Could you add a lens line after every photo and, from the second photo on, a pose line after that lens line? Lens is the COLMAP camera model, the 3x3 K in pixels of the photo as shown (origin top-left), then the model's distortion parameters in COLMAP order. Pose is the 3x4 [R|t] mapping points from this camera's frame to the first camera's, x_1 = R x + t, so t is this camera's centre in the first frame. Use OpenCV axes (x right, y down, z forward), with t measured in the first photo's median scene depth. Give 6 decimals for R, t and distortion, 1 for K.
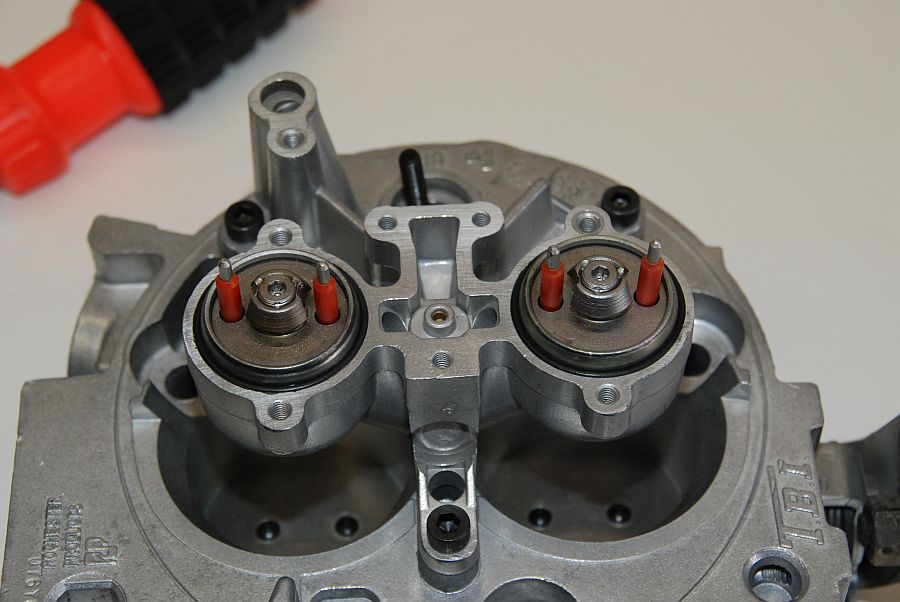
lens RADIAL K [[2099.4, 0, 449.2], [0, 2099.4, 301.2], [0, 0, 1]] dist [0.257471, 0.000000]
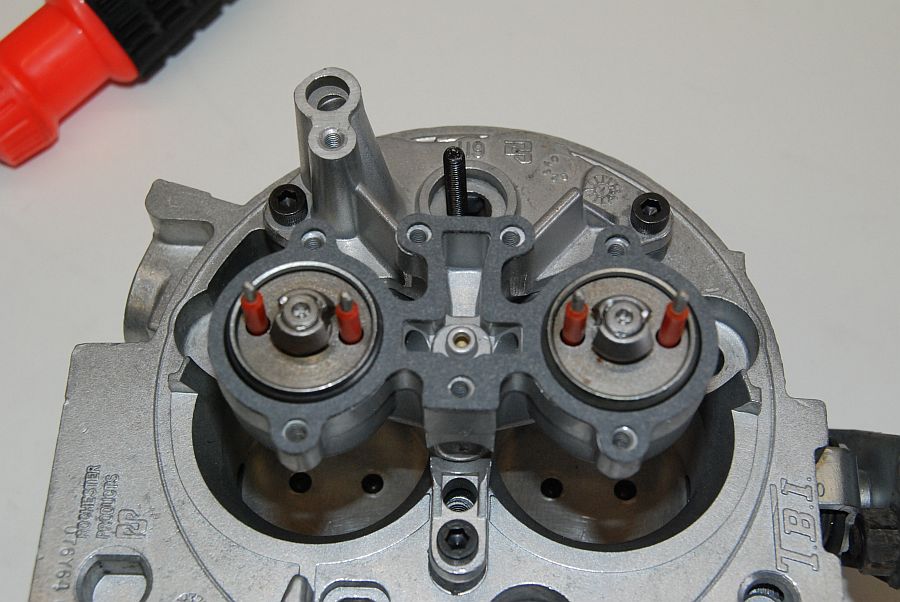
lens RADIAL K [[1535.0, 0, 450.4], [0, 1535.0, 301.9], [0, 0, 1]] dist [0.078232, 0.000000]
pose [[0.997006, 0.068391, -0.036071, 0.014689], [-0.062416, 0.987226, 0.146588, -0.114356], [0.045636, -0.143898, 0.988540, 0.259511]]
